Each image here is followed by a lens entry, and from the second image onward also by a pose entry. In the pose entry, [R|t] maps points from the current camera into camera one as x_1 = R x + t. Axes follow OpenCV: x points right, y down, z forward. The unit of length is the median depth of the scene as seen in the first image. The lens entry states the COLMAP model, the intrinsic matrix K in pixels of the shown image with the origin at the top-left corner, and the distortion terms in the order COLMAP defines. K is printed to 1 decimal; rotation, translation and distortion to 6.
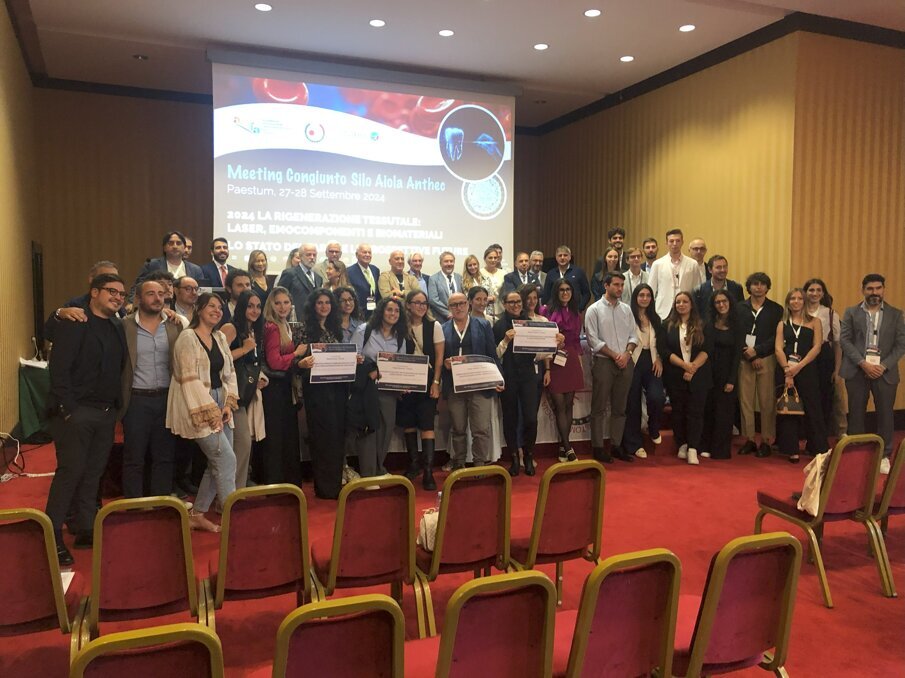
lens RADIAL K [[757.2, 0, 439.2], [0, 757.2, 344.3], [0, 0, 1]] dist [0.004451, 0.008642]
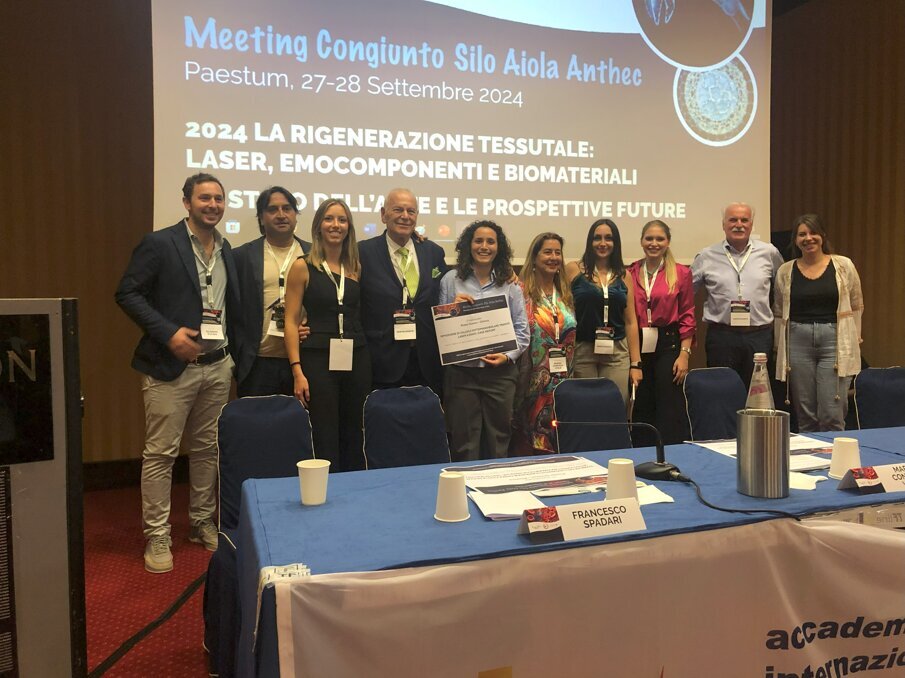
lens RADIAL K [[757.2, 0, 451.0], [0, 757.2, 324.1], [0, 0, 1]] dist [0.004451, 0.008642]
pose [[0.998601, -0.006264, -0.052507, -0.093579], [0.005927, 0.999961, -0.006577, -0.048620], [0.052546, 0.006256, 0.998599, 0.524930]]
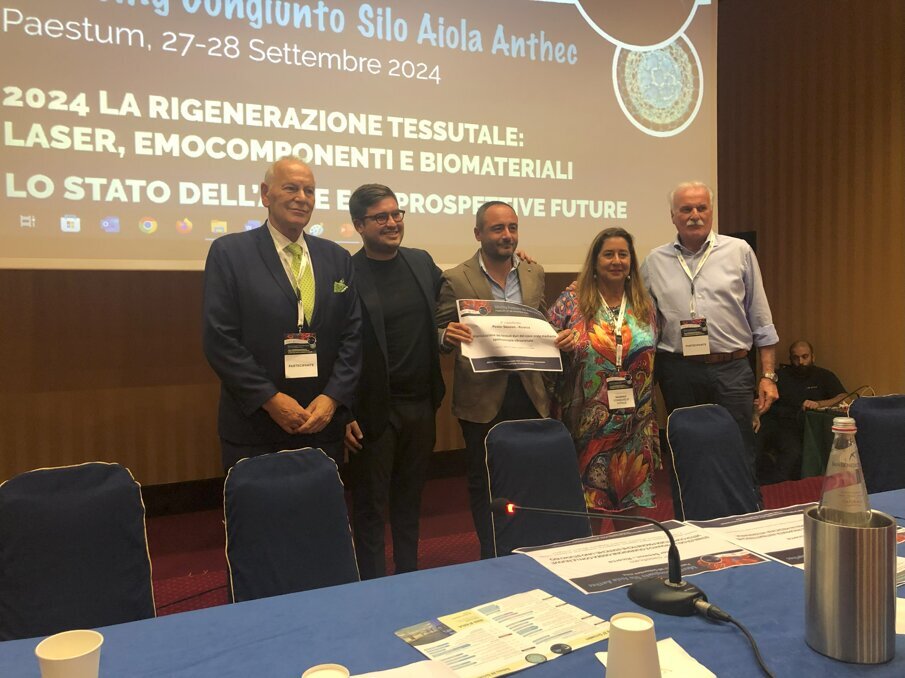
lens RADIAL K [[757.2, 0, 443.5], [0, 757.2, 324.6], [0, 0, 1]] dist [0.004451, 0.008642]
pose [[0.998645, -0.015729, 0.049597, -0.092938], [0.016587, 0.999719, -0.016937, -0.054658], [-0.049317, 0.017736, 0.998626, 0.606961]]
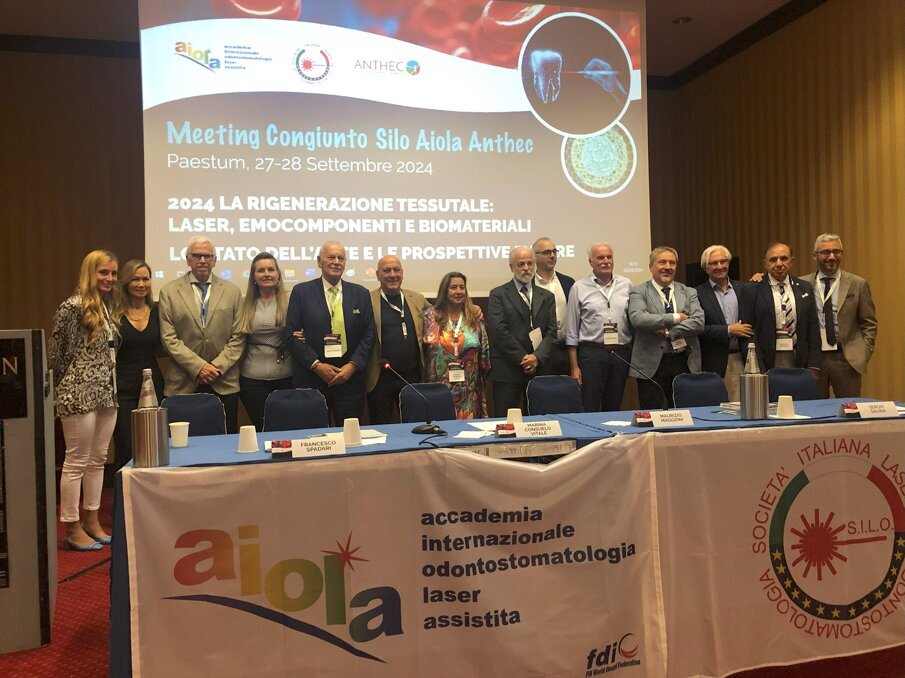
lens RADIAL K [[757.2, 0, 451.4], [0, 757.2, 330.0], [0, 0, 1]] dist [0.004451, 0.008642]
pose [[0.990619, -0.024788, -0.134384, 0.021558], [0.019931, 0.999103, -0.037370, -0.040366], [0.135190, 0.034341, 0.990224, 0.406901]]
